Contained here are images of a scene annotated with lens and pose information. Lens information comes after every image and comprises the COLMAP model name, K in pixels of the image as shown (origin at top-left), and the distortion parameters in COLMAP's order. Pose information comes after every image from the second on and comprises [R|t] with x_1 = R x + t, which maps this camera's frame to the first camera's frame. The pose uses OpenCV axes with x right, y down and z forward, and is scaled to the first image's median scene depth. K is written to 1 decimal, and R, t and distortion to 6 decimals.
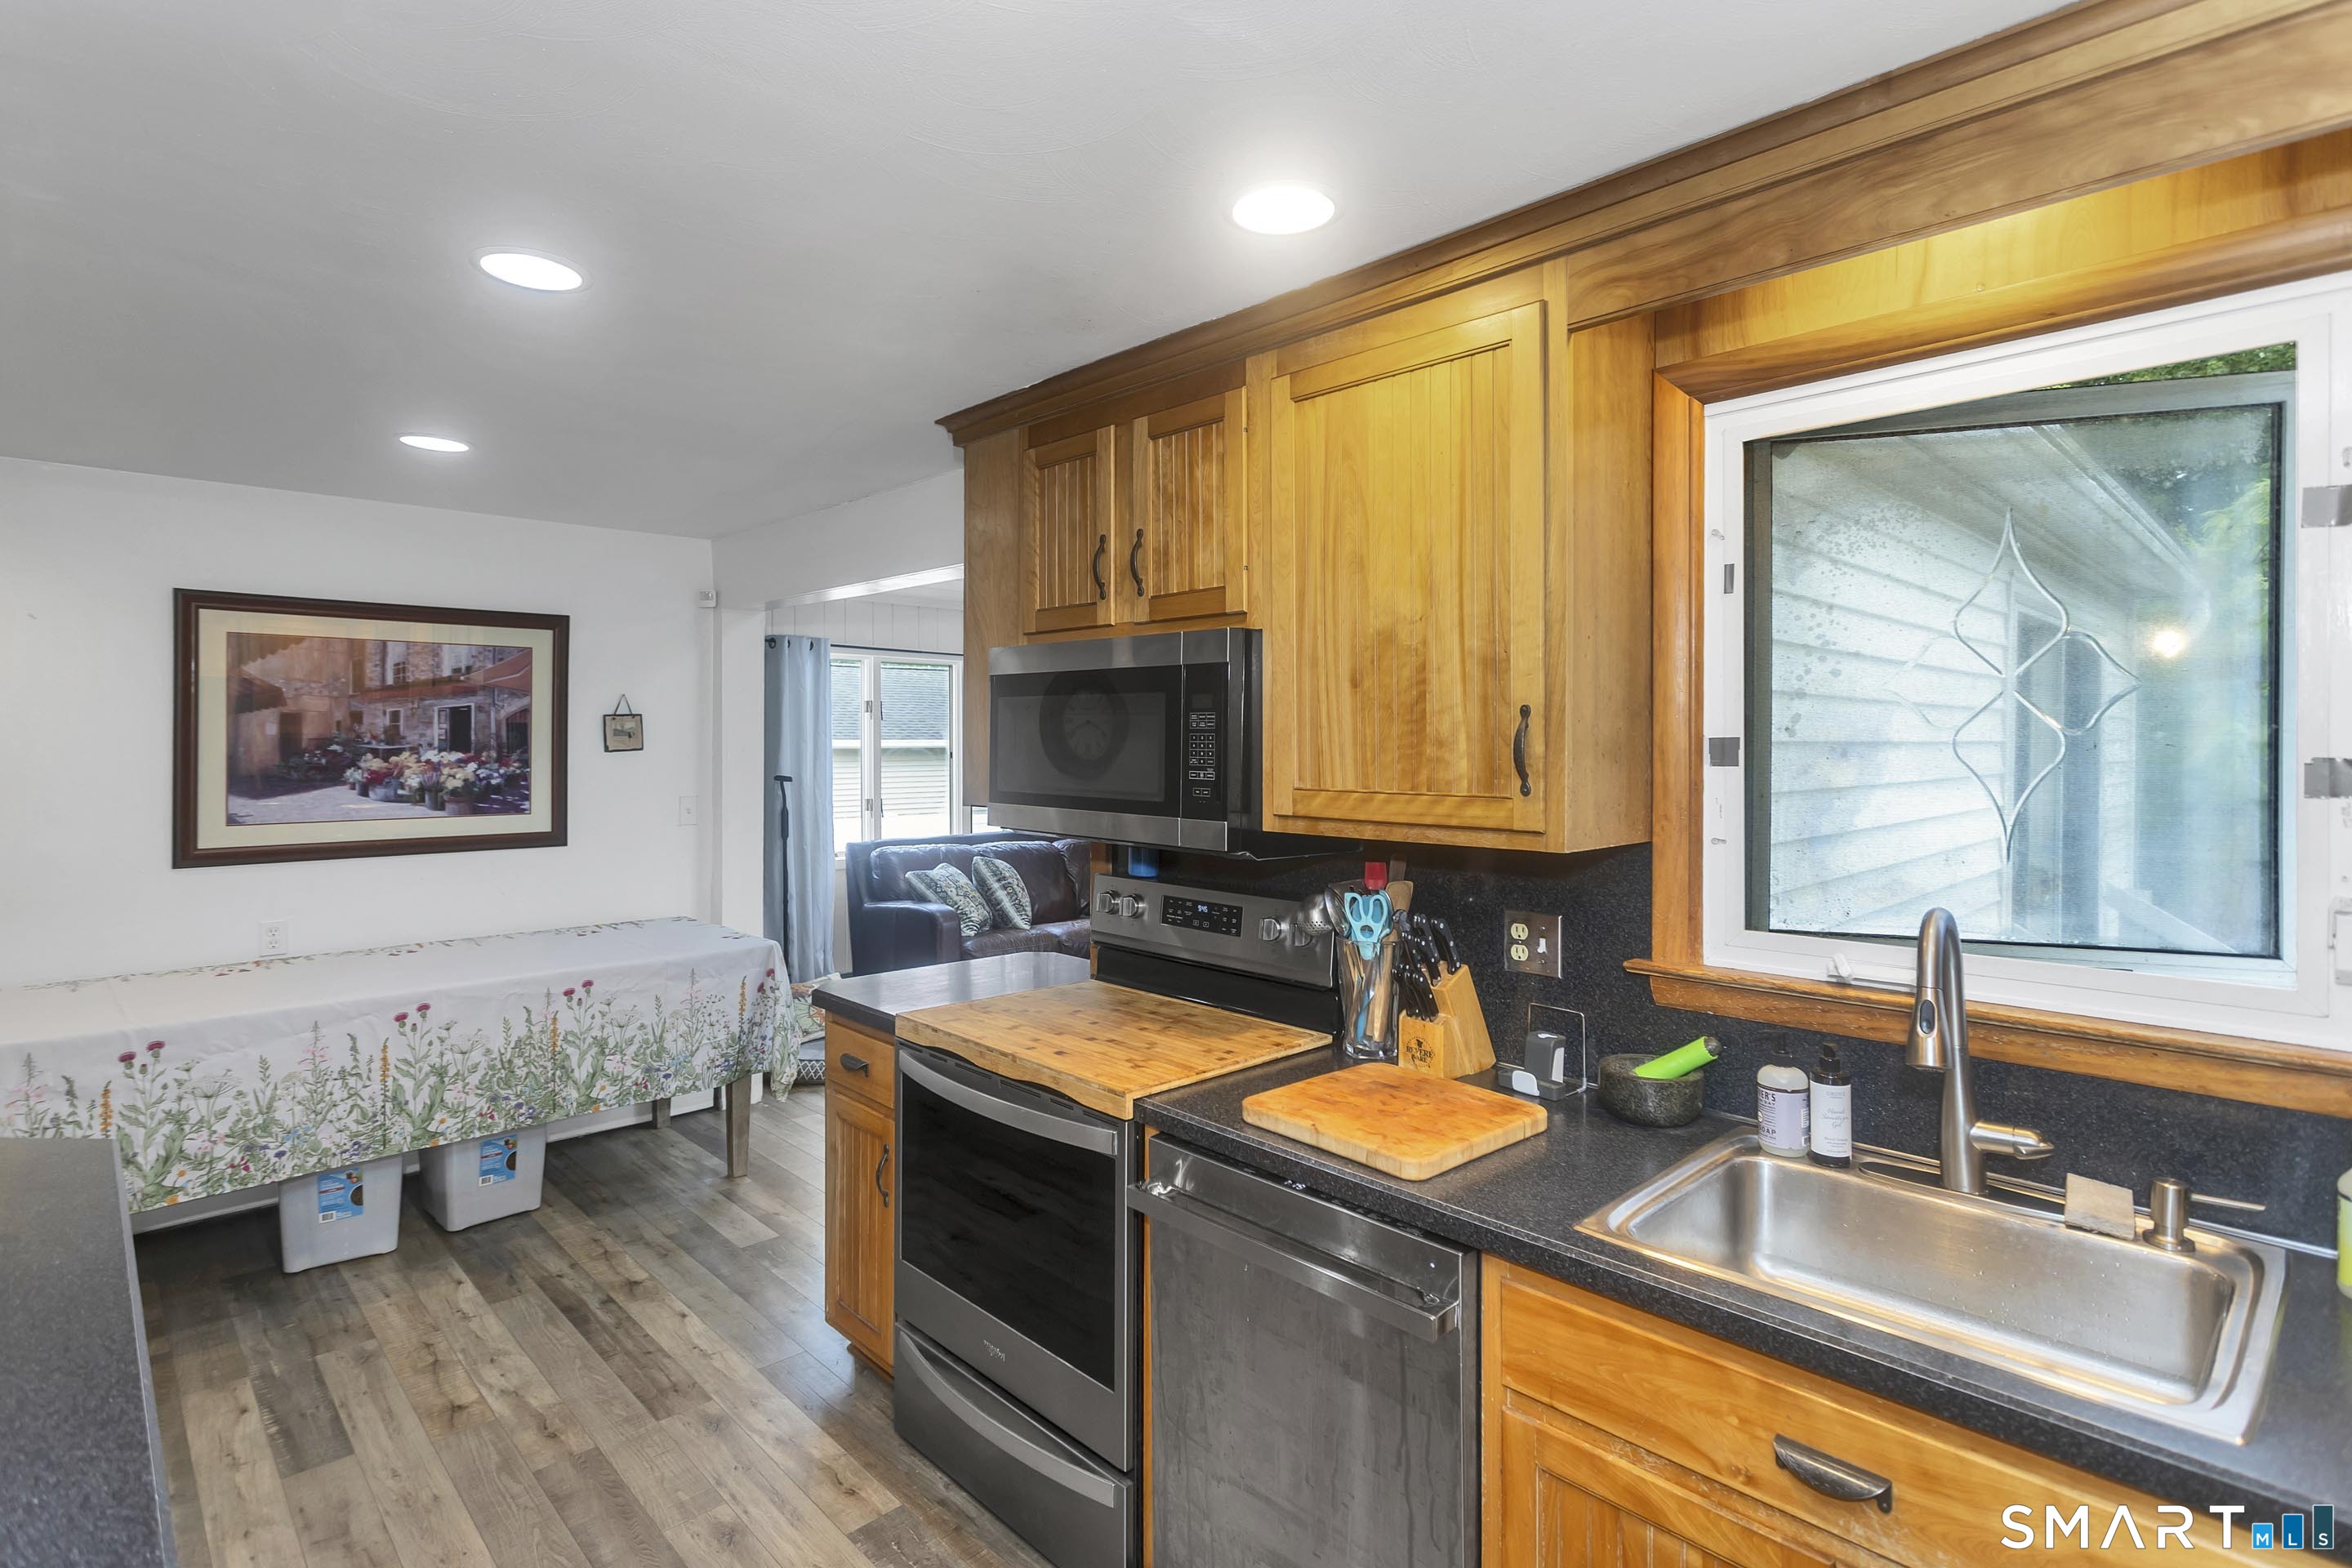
lens RADIAL K [[1141.9, 0, 1180.7], [0, 1141.9, 764.7], [0, 0, 1]] dist [-0.003469, -0.000902]
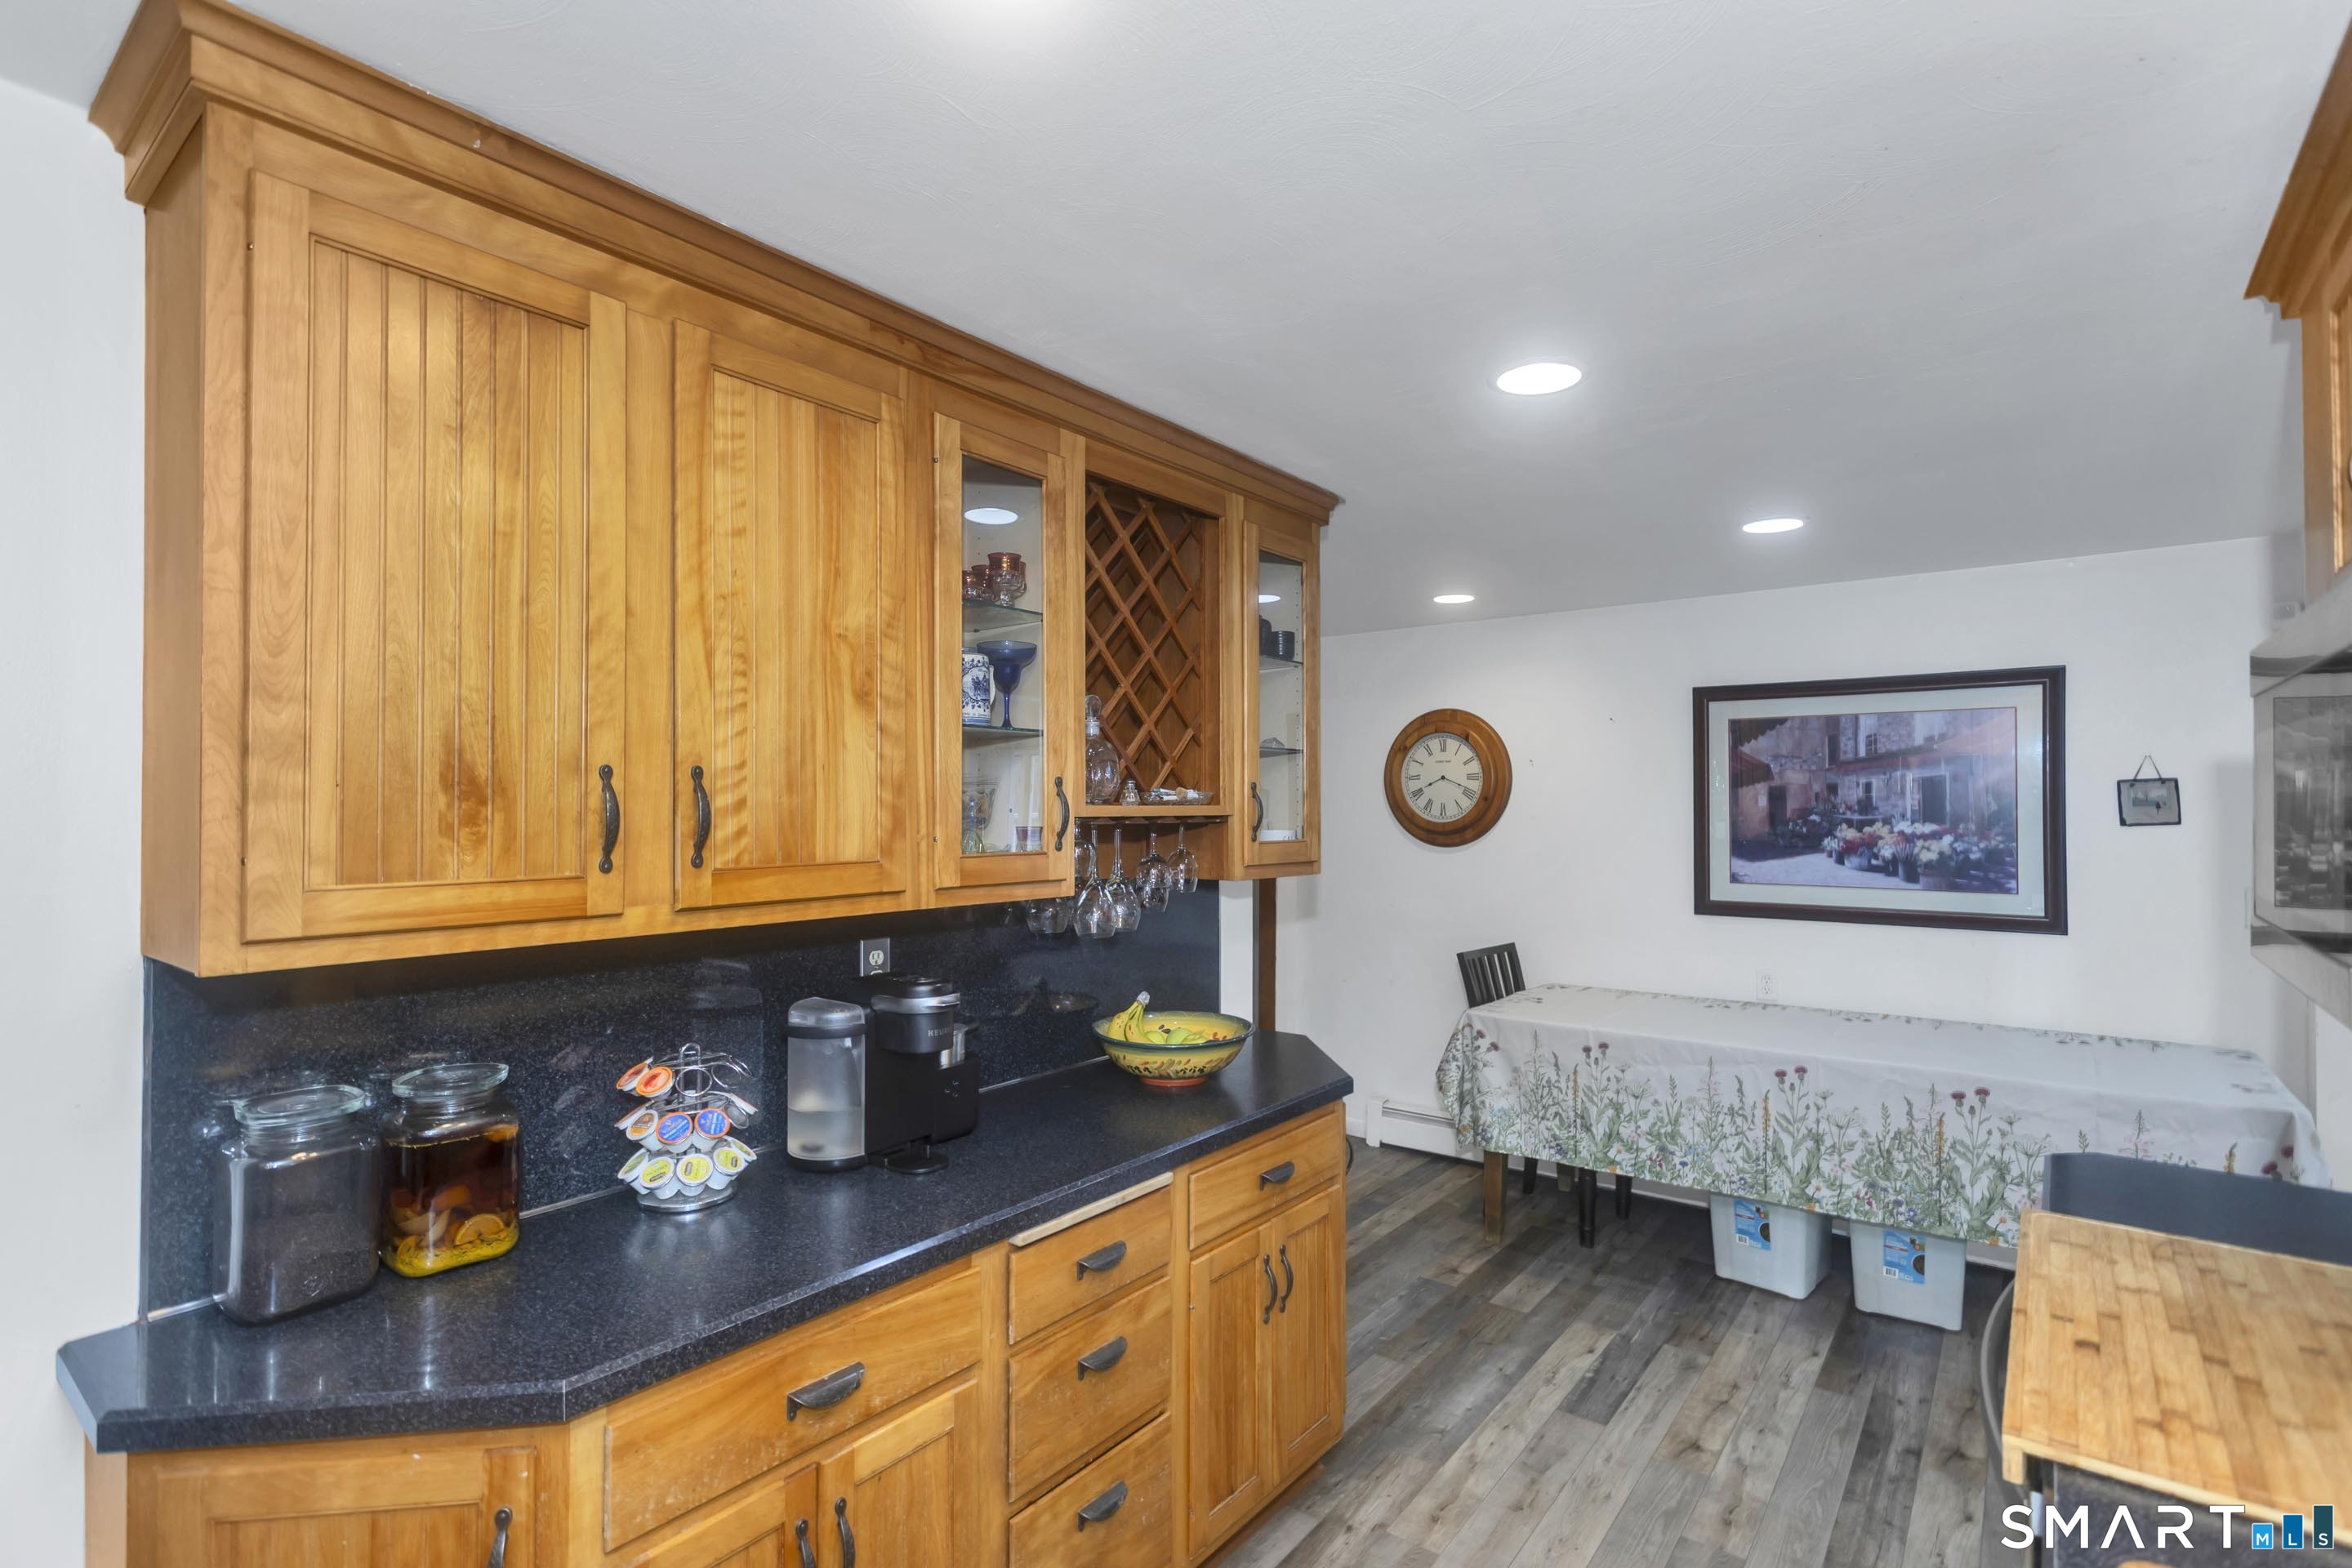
lens RADIAL K [[1124.0, 0, 1175.8], [0, 1124.0, 796.4], [0, 0, 1]] dist [0.000727, -0.000500]
pose [[0.140823, -0.011723, -0.989965, 0.251200], [-0.027004, 0.999512, -0.015678, -0.002329], [0.989667, 0.028941, 0.140437, 0.279621]]
